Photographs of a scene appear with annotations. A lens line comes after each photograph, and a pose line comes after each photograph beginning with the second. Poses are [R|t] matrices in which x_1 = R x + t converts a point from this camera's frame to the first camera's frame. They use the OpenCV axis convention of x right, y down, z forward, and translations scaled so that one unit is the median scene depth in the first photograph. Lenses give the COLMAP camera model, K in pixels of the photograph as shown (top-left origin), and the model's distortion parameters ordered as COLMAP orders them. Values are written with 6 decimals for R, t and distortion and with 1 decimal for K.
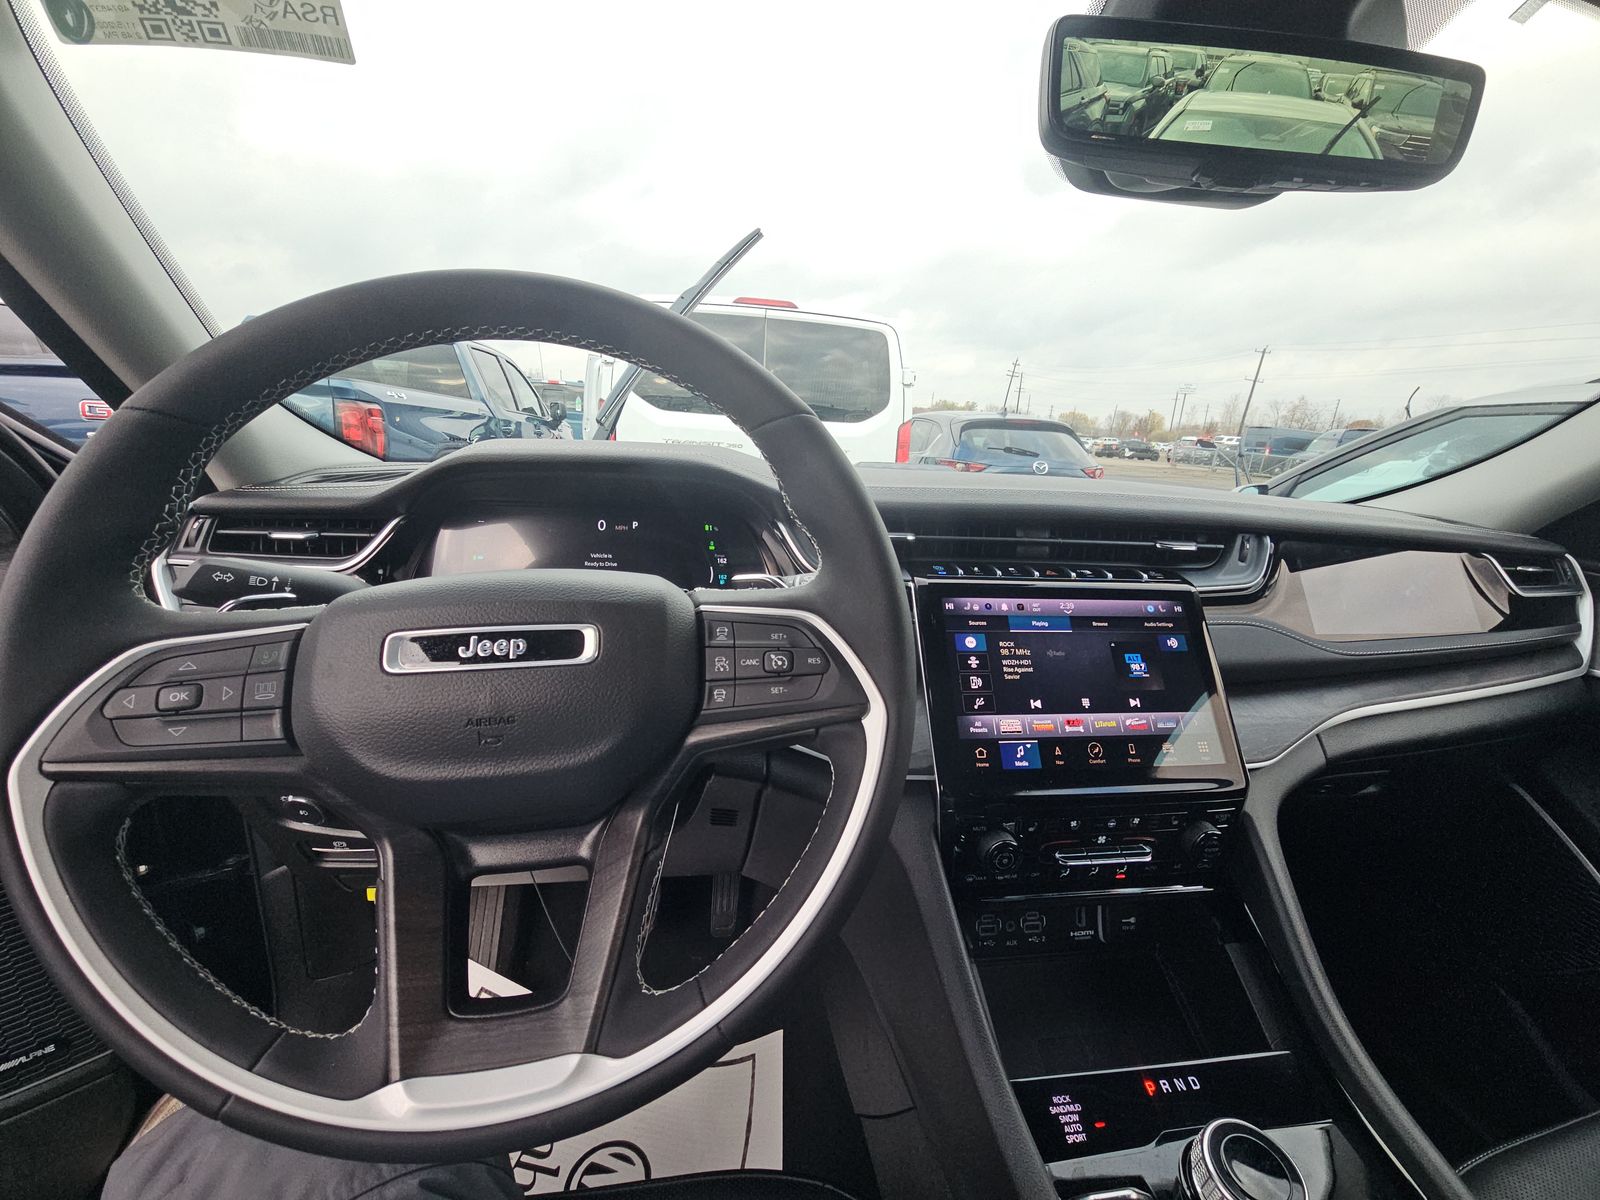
lens RADIAL K [[629.4, 0, 756.2], [0, 629.4, 588.4], [0, 0, 1]] dist [0.014998, -0.009704]
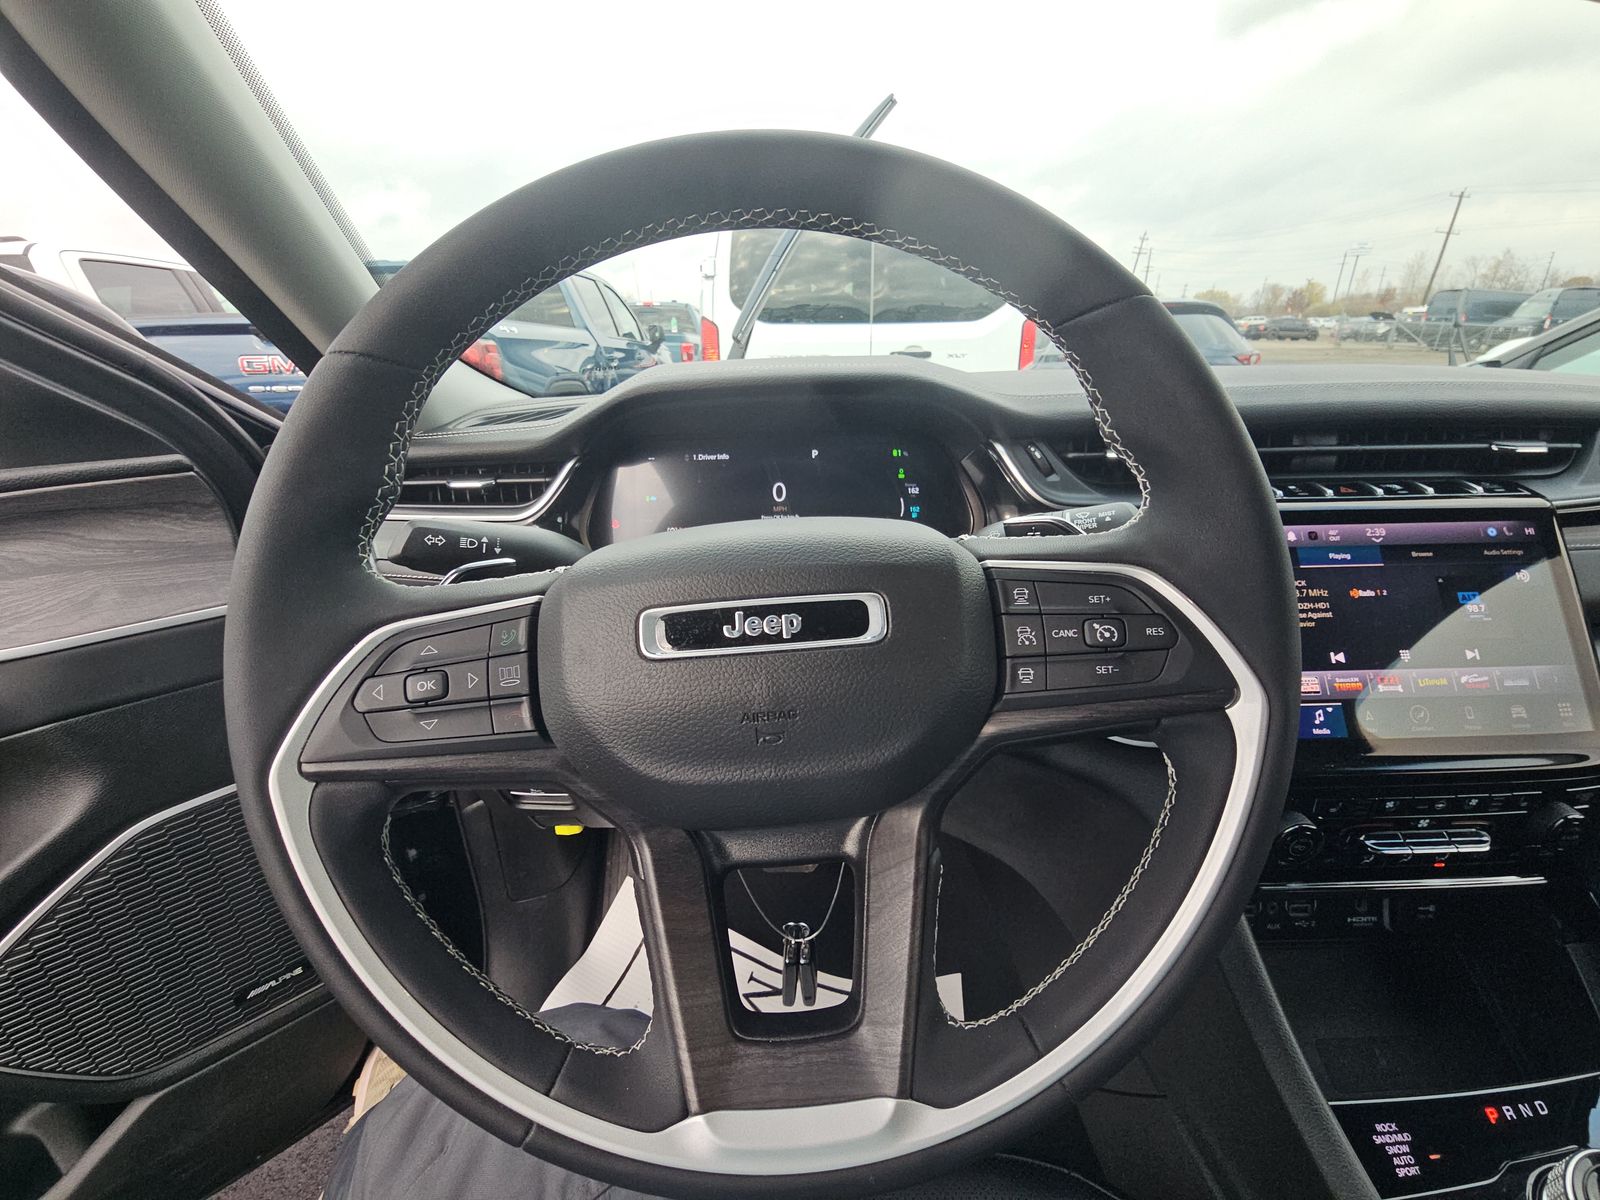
lens RADIAL K [[629.4, 0, 756.2], [0, 629.4, 588.4], [0, 0, 1]] dist [0.014998, -0.009704]
pose [[0.987783, -0.016248, -0.154986, -0.212502], [0.035496, 0.991865, 0.122247, -0.037820], [0.151738, -0.126255, 0.980324, 0.148113]]
